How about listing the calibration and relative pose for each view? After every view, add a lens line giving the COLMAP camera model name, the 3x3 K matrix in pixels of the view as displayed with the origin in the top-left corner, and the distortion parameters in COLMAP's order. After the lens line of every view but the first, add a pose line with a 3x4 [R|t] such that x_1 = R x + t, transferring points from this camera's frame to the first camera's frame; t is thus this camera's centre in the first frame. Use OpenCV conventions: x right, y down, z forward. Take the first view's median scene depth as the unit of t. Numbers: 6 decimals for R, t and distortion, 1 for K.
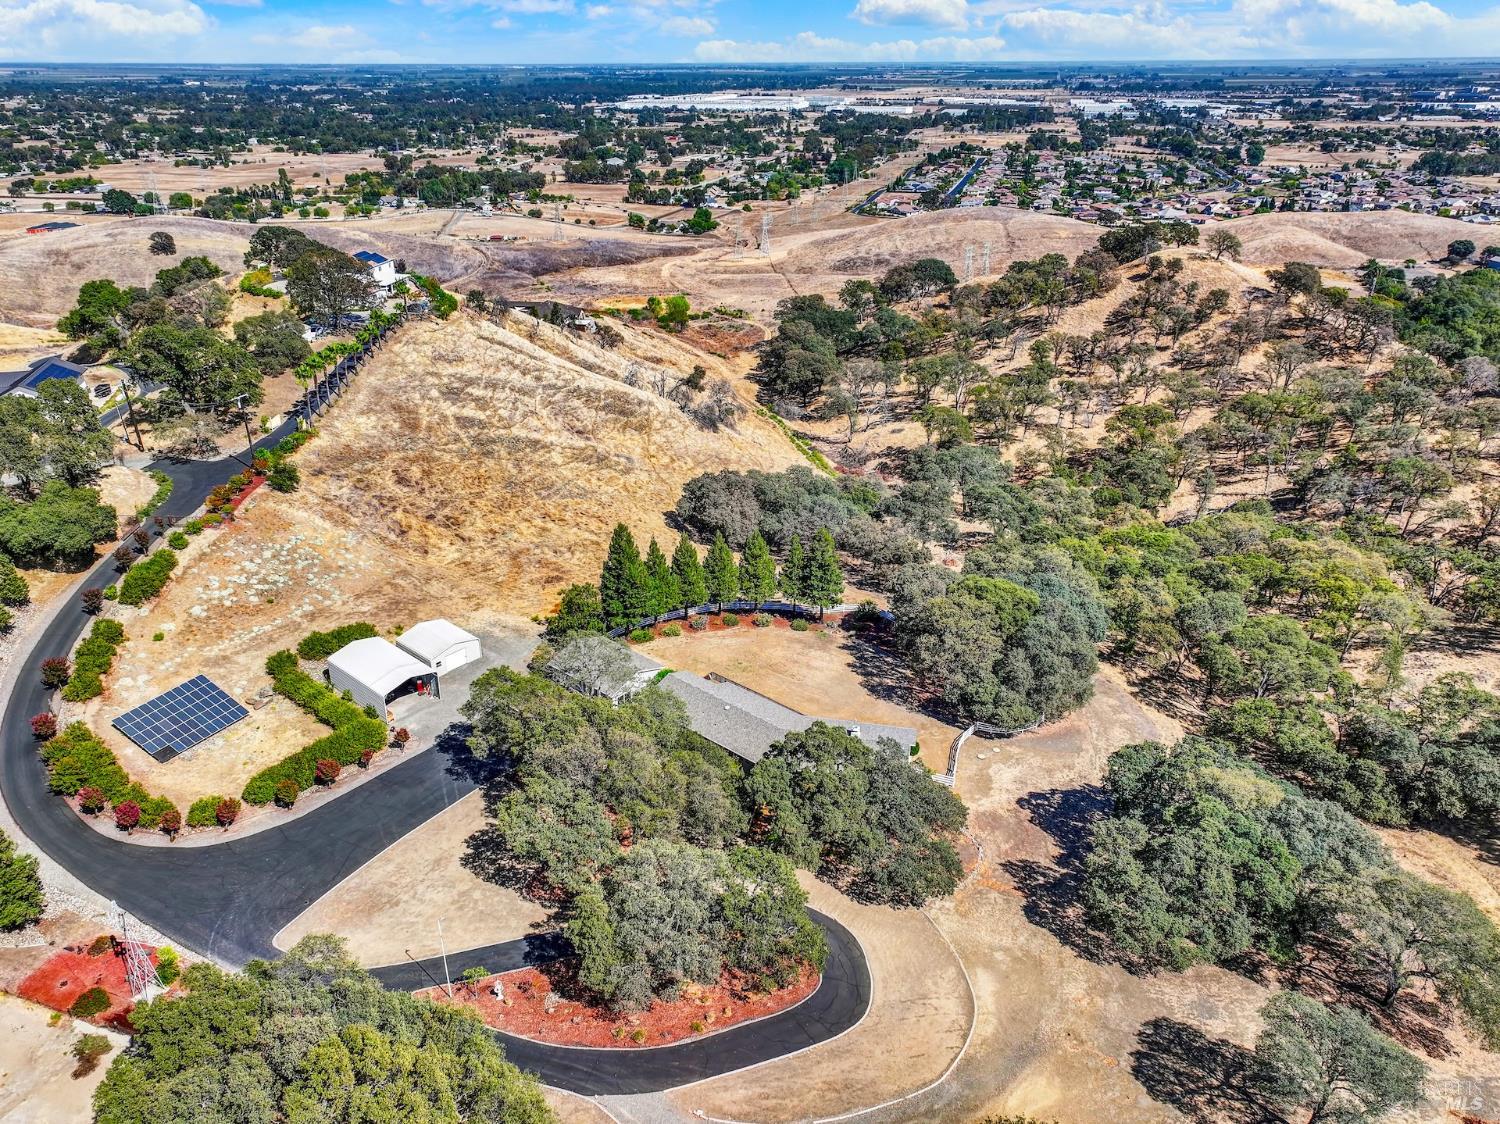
lens RADIAL K [[1045.1, 0, 750.0], [0, 1045.1, 562.0], [0, 0, 1]] dist [-0.005207, 0.026563]
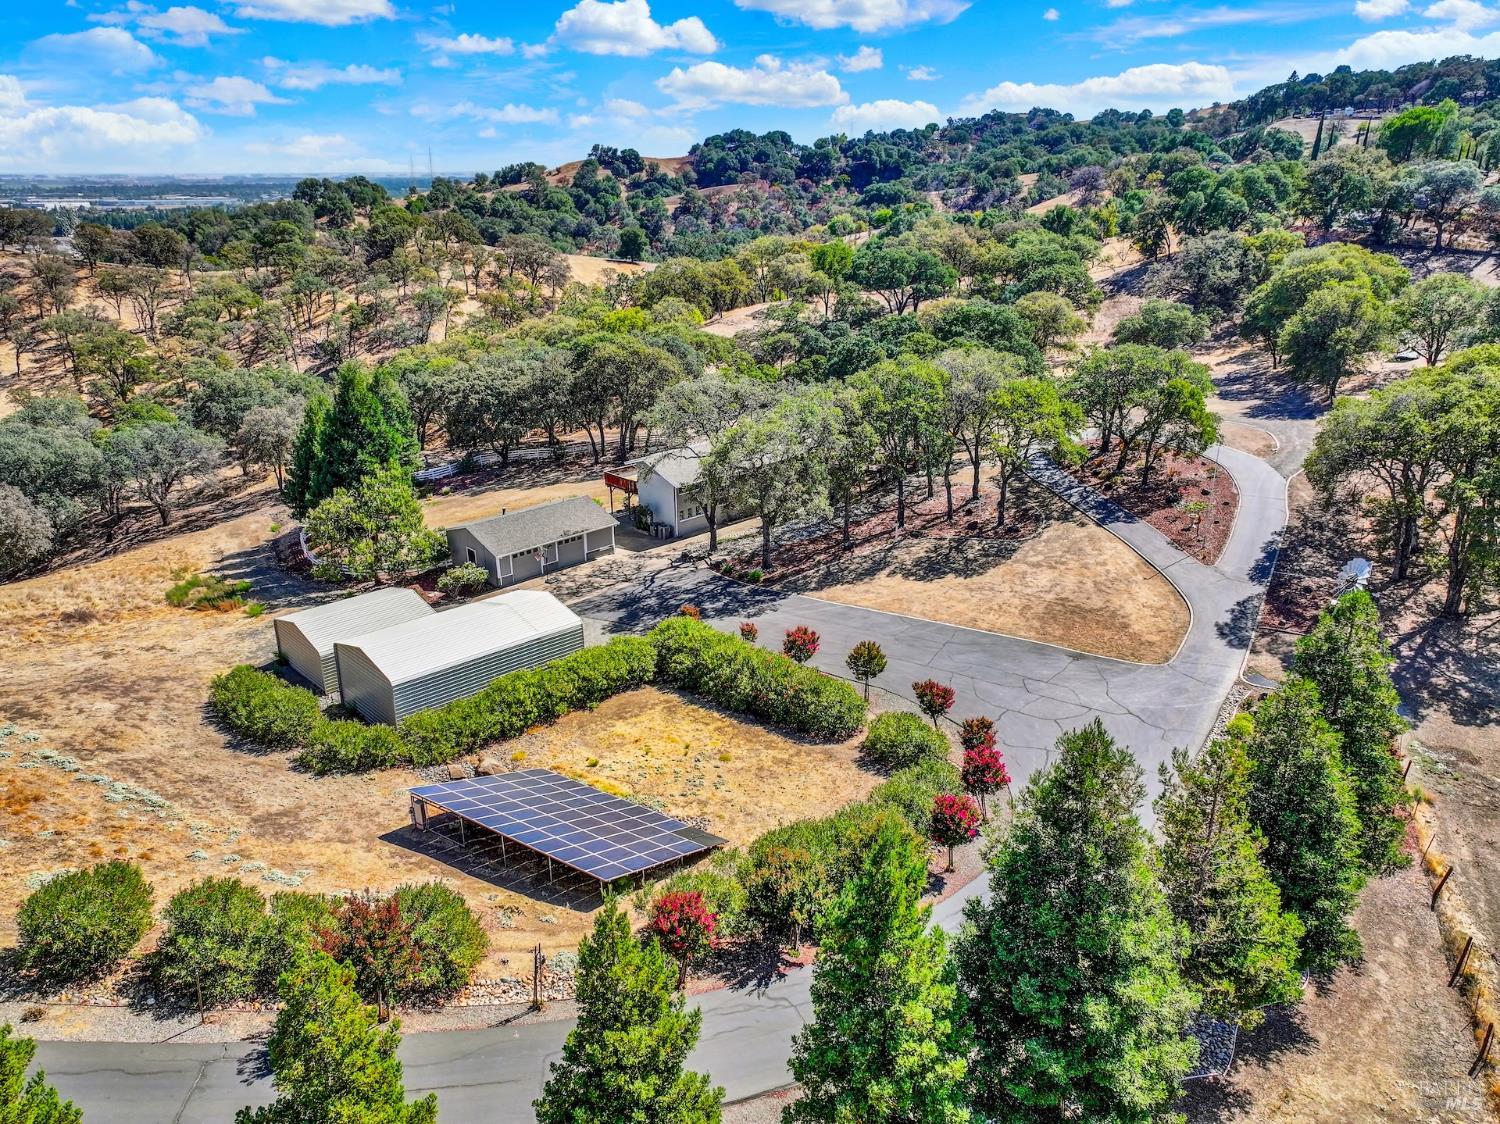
lens RADIAL K [[1045.1, 0, 750.0], [0, 1045.1, 562.0], [0, 0, 1]] dist [-0.005207, 0.026563]
pose [[0.091200, -0.346679, 0.933540, -0.708837], [0.432973, 0.858007, 0.276331, -0.006173], [-0.896782, 0.378996, 0.228353, 0.679460]]
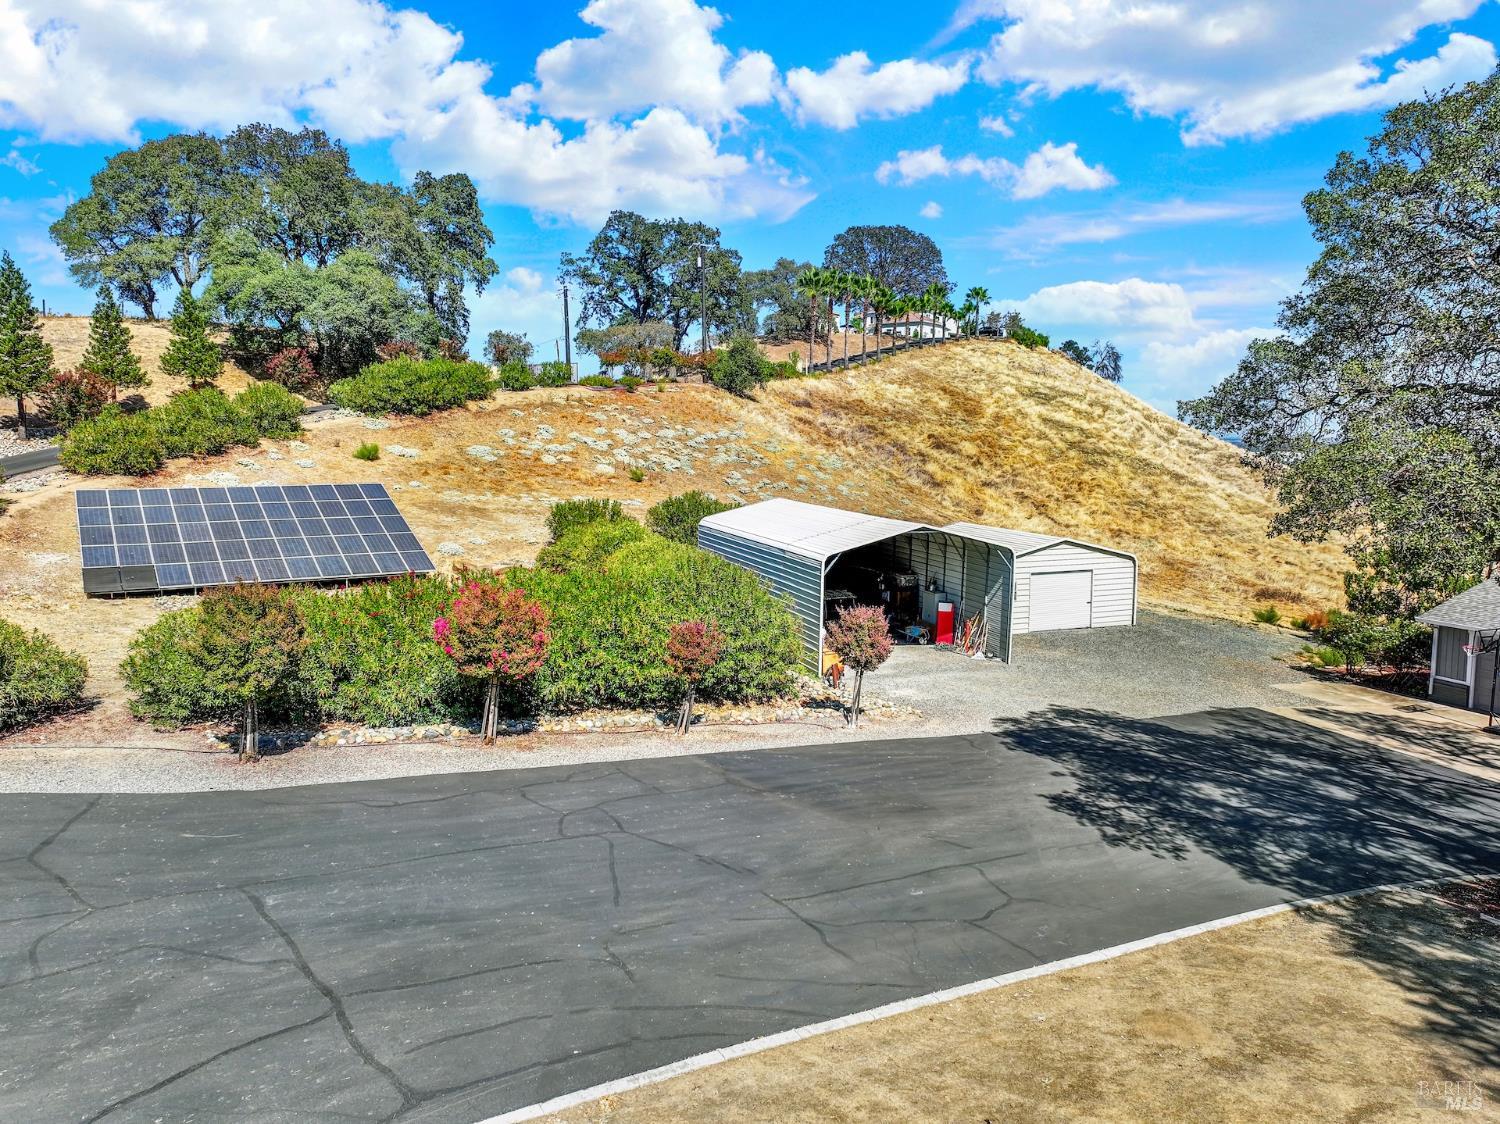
lens RADIAL K [[1049.0, 0, 750.0], [0, 1049.0, 562.0], [0, 0, 1]] dist [-0.001434, 0.003694]
pose [[0.881749, 0.057678, -0.468179, -0.206397], [-0.203266, 0.942083, -0.266762, 0.176527], [0.425677, 0.330382, 0.842405, 0.654066]]
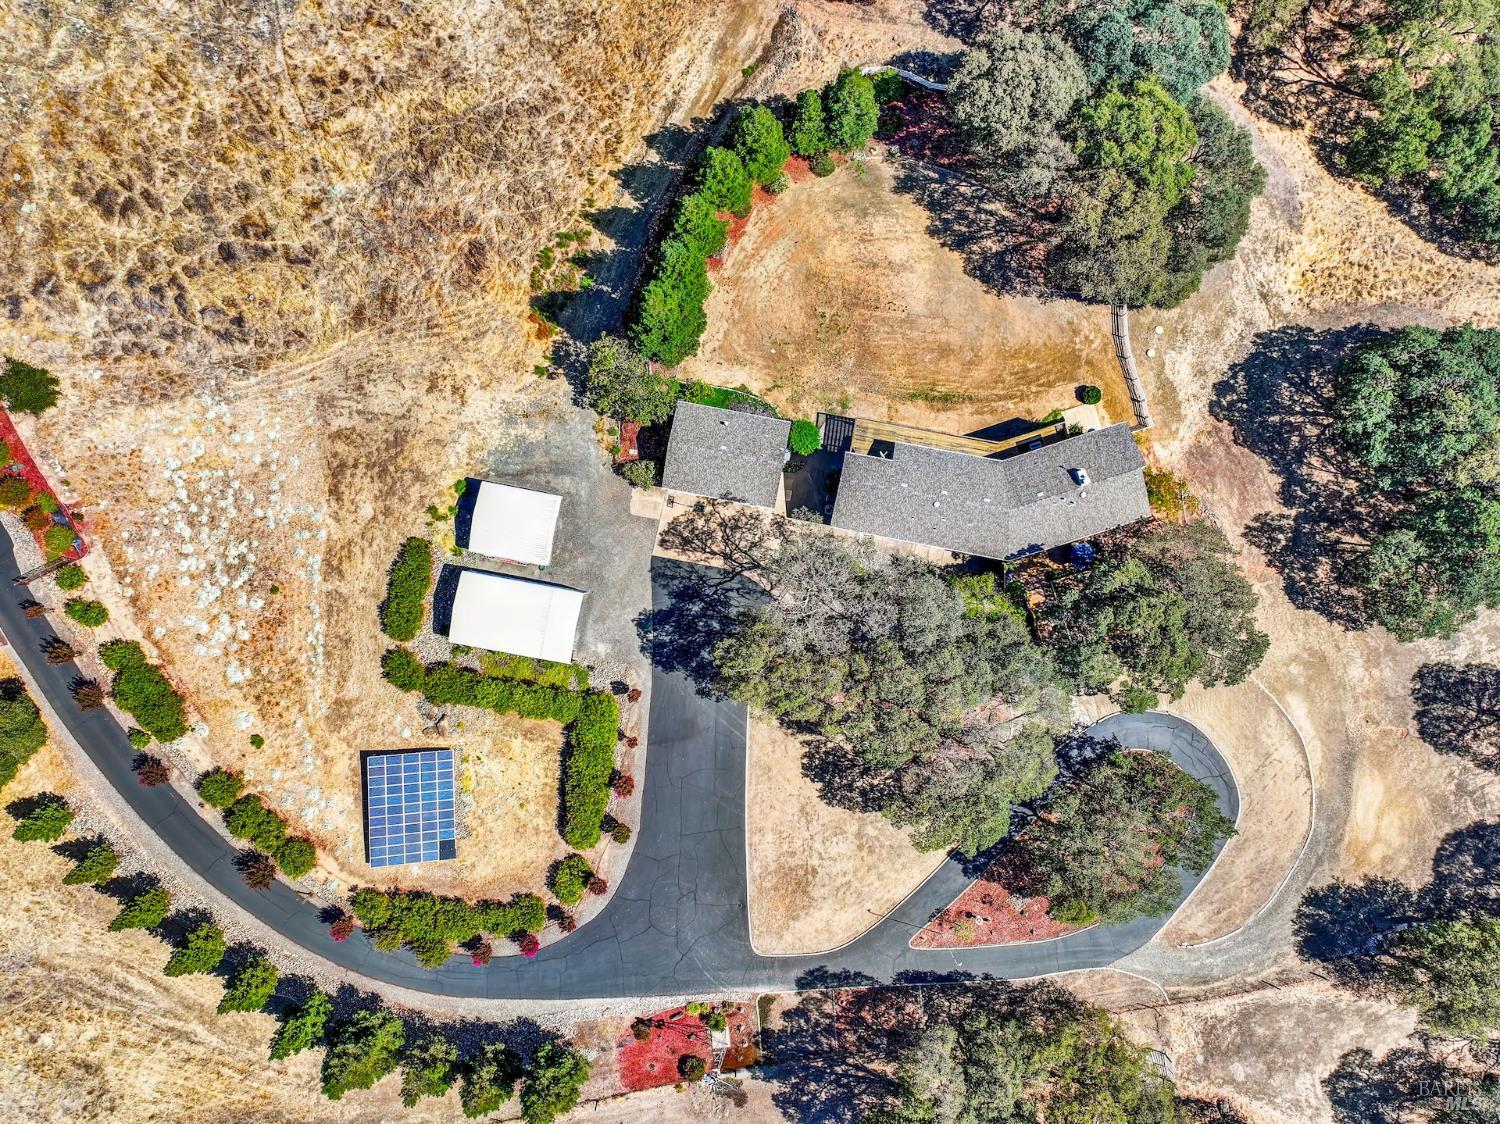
lens RADIAL K [[1045.1, 0, 750.0], [0, 1045.1, 562.0], [0, 0, 1]] dist [-0.005207, 0.026563]
pose [[0.864518, -0.502600, 0.001132, -0.153554], [0.219579, 0.379719, 0.898665, -0.560295], [-0.452099, -0.776664, 0.438634, 0.527931]]
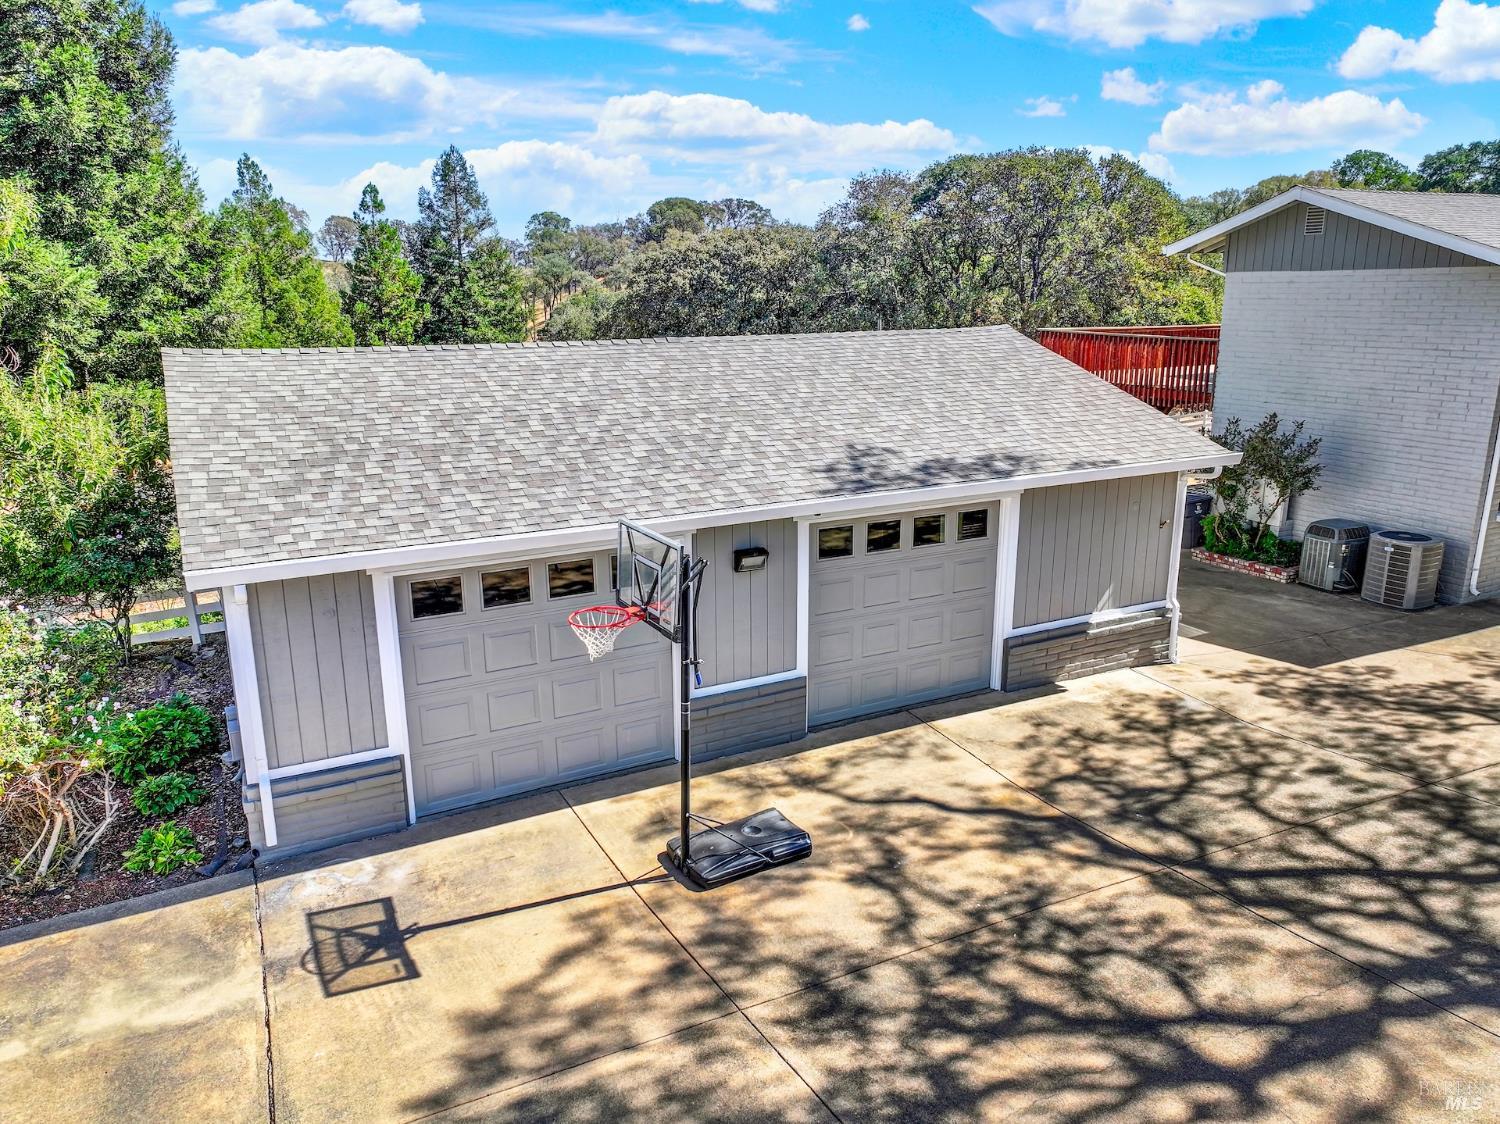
lens RADIAL K [[1045.1, 0, 750.0], [0, 1045.1, 562.0], [0, 0, 1]] dist [-0.005207, 0.026563]
pose [[0.377613, -0.213511, 0.901011, -0.220722], [0.415270, 0.908760, 0.041307, 0.100714], [-0.827622, 0.358565, 0.431824, 0.885116]]
